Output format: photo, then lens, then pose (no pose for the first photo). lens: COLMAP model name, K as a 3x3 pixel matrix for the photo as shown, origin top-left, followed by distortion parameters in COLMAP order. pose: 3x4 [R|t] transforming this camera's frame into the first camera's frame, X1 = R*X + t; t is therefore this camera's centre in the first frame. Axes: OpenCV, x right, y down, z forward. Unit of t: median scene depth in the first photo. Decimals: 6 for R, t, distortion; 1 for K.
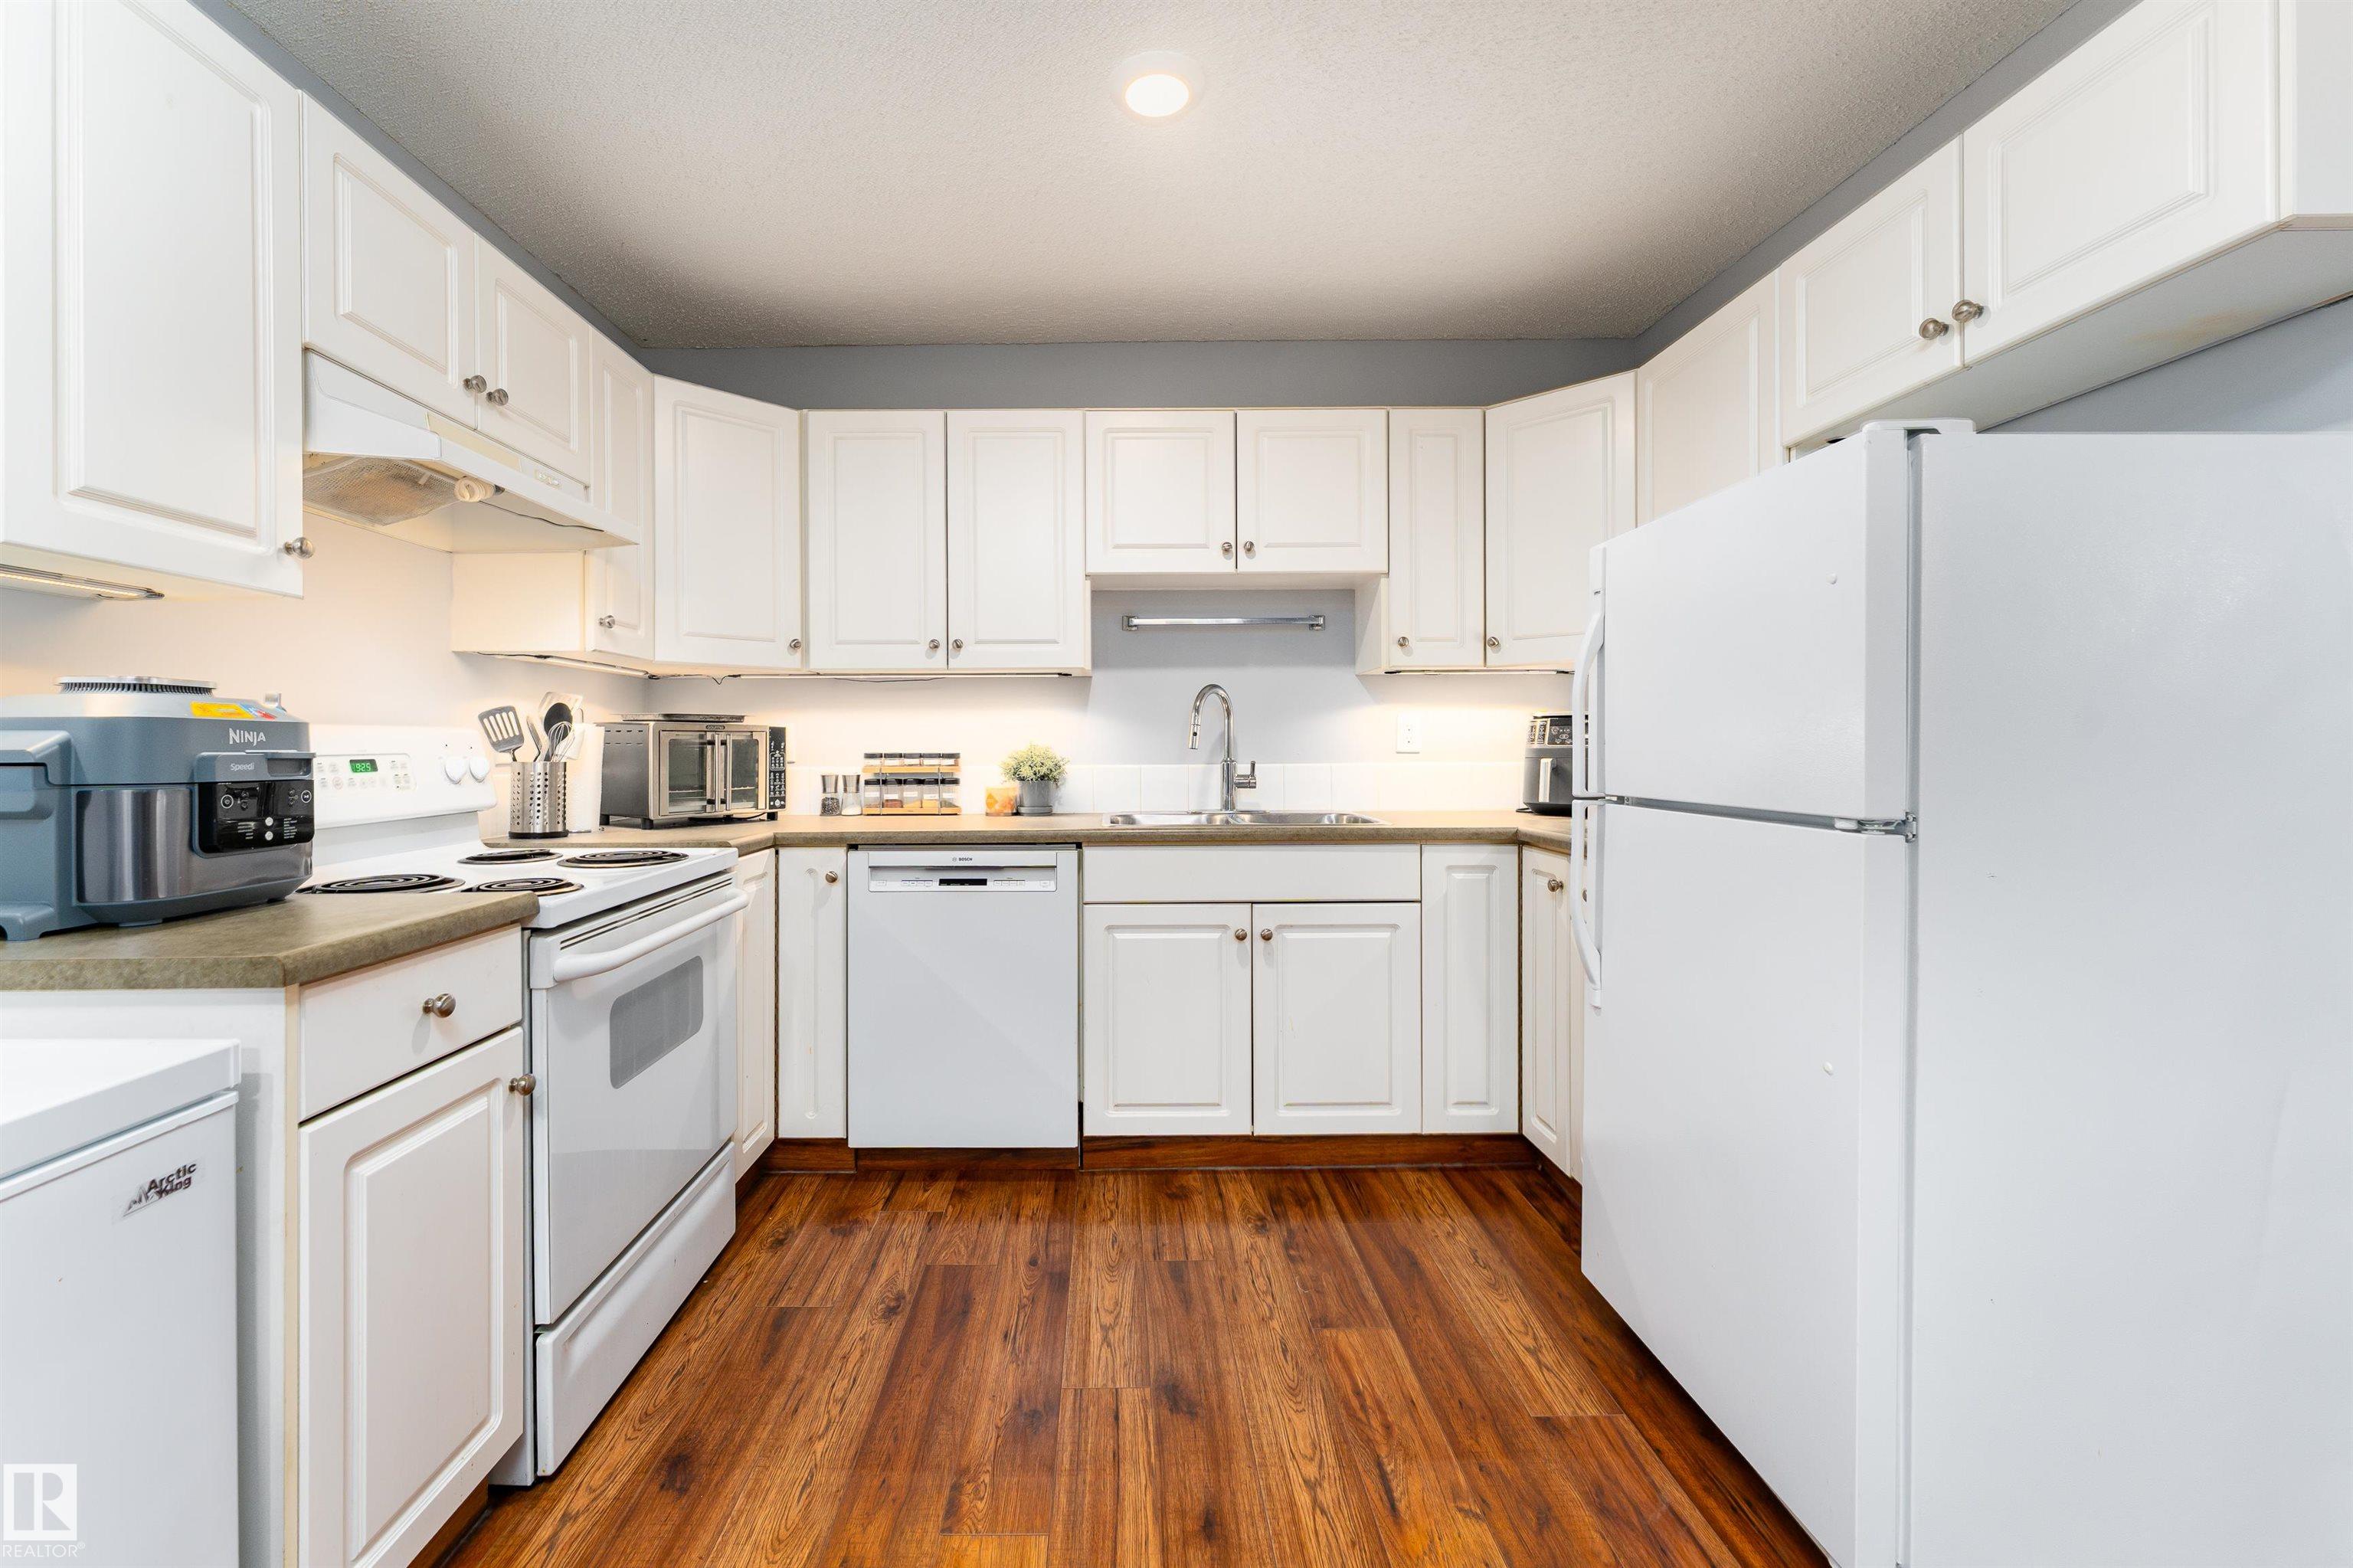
lens RADIAL K [[931.5, 0, 1177.5], [0, 931.5, 750.3], [0, 0, 1]] dist [-0.001010, -0.000244]
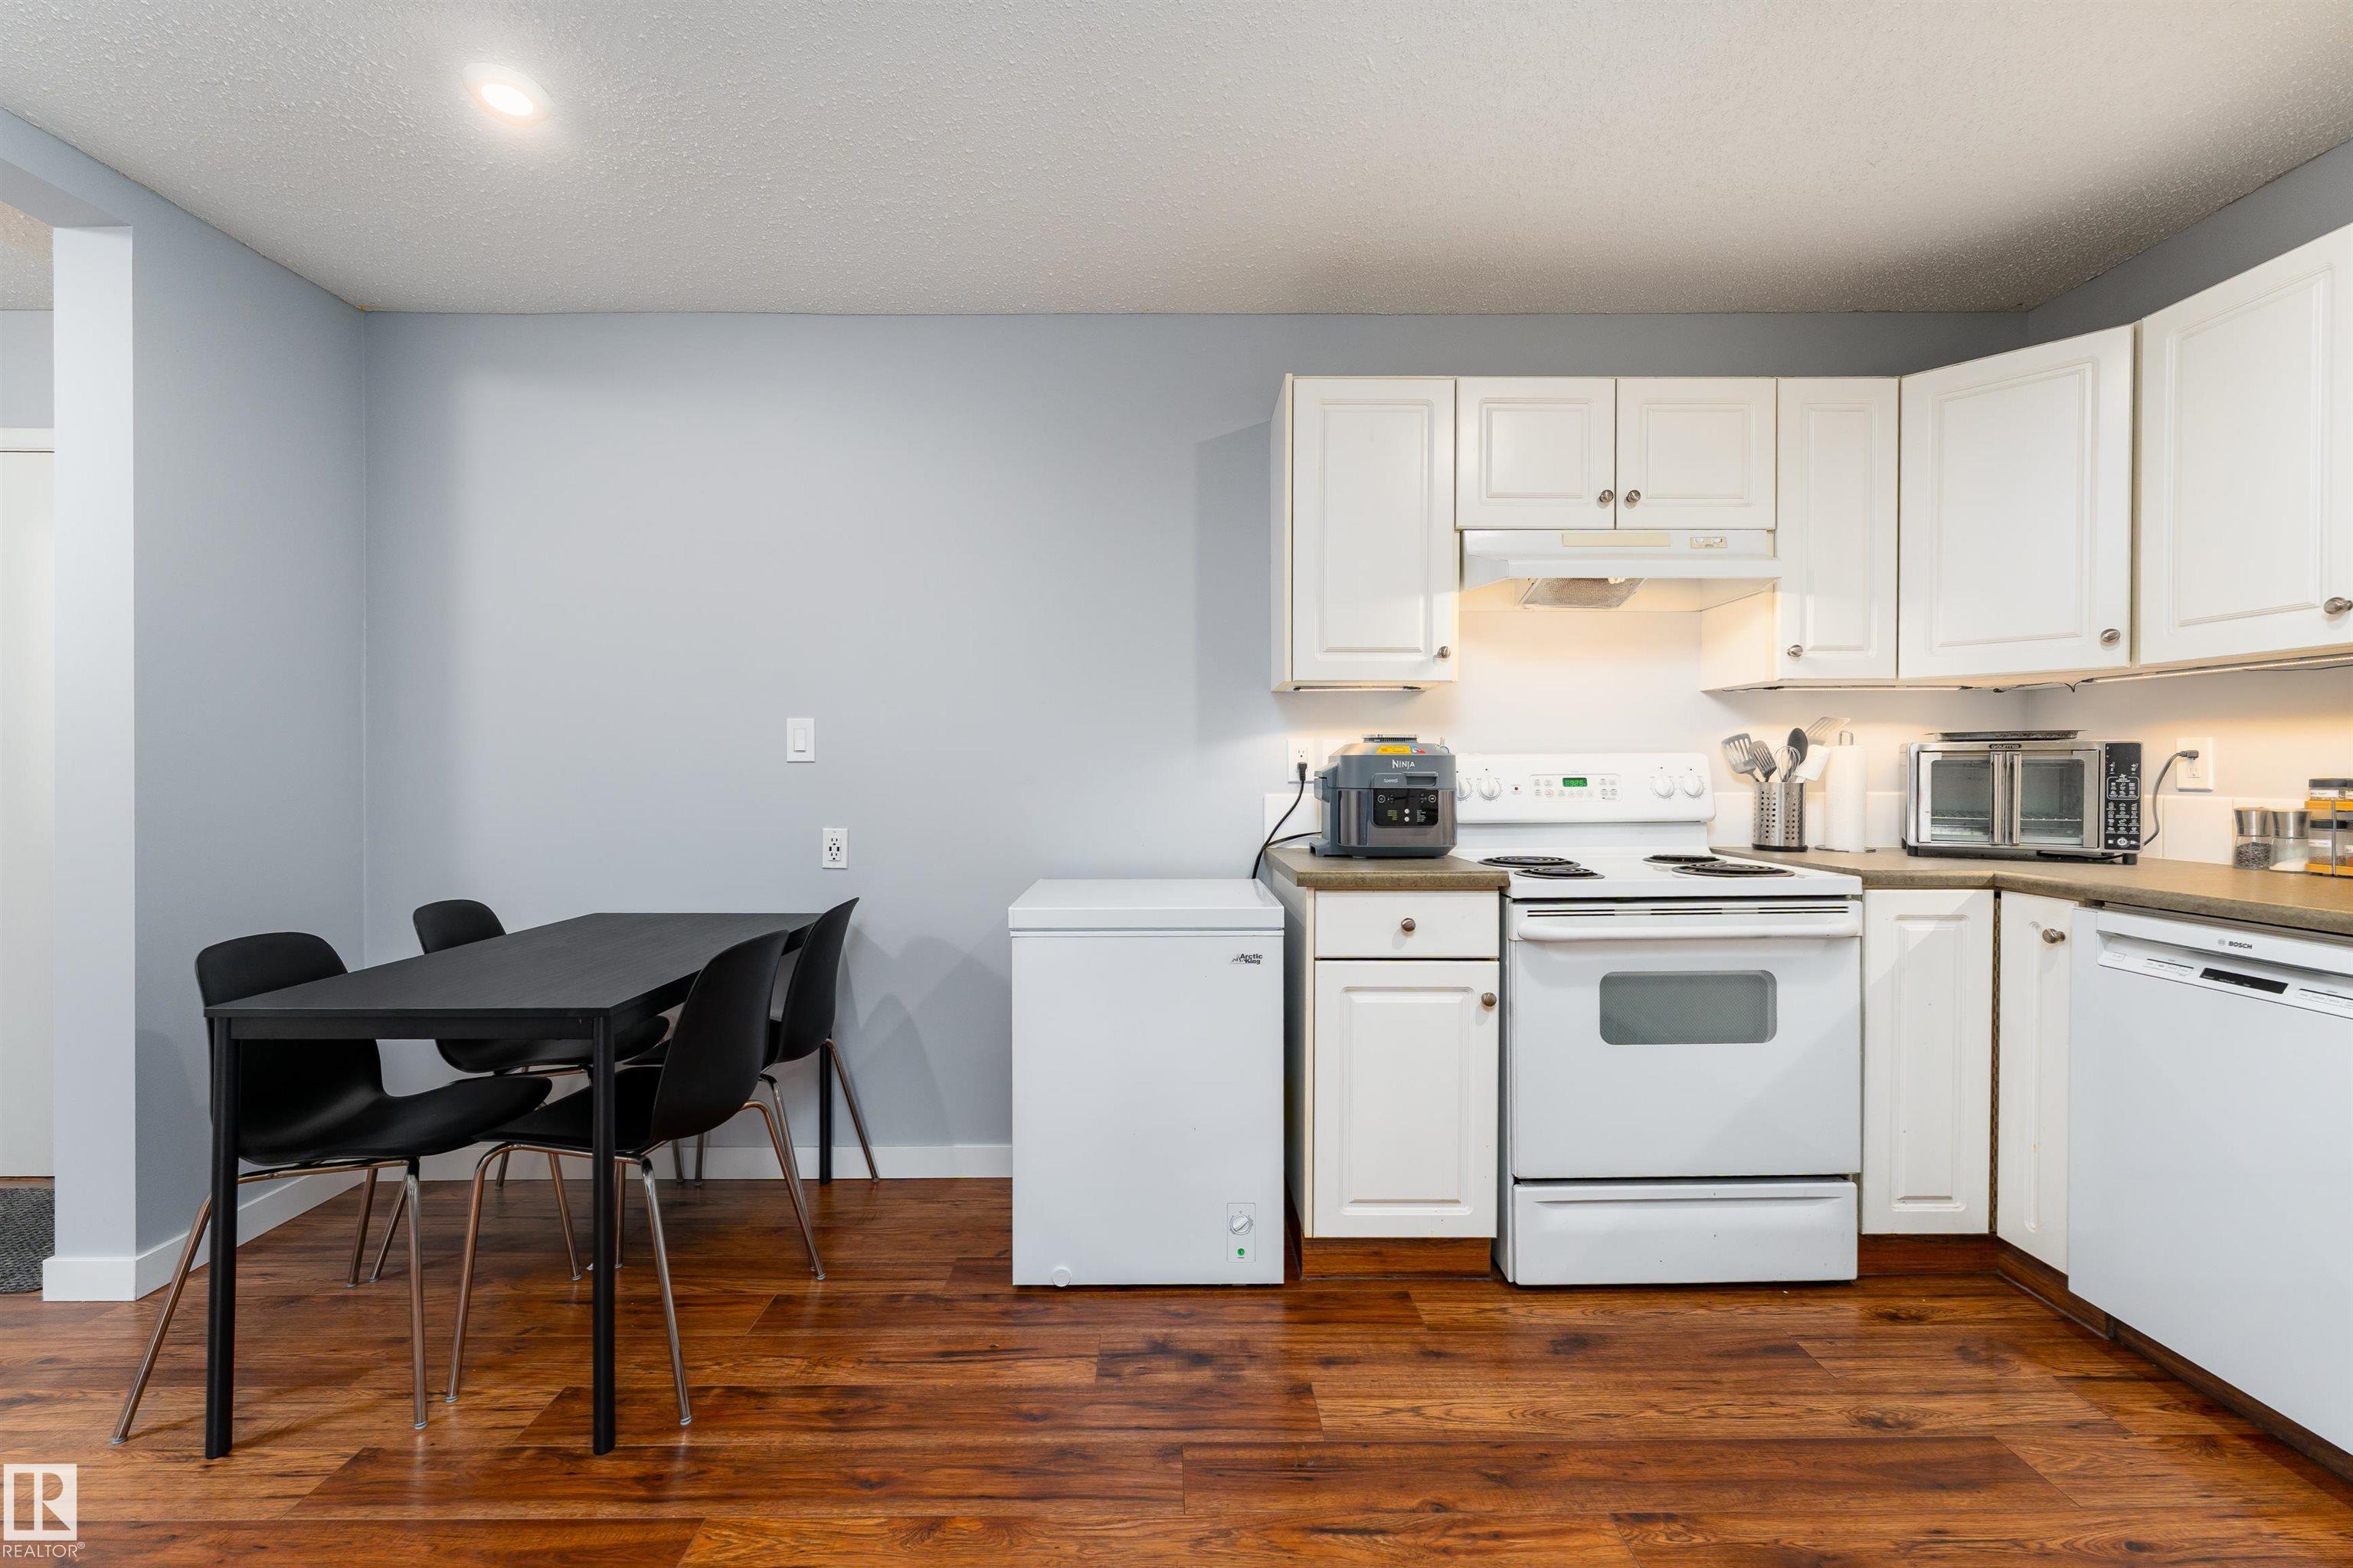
lens RADIAL K [[941.7, 0, 1171.2], [0, 941.7, 786.1], [0, 0, 1]] dist [0.001279, -0.000991]
pose [[0.022462, 0.022781, -0.999488, 0.525699], [-0.003106, 0.999737, 0.022717, -0.007992], [0.999743, 0.002594, 0.022527, 0.313642]]
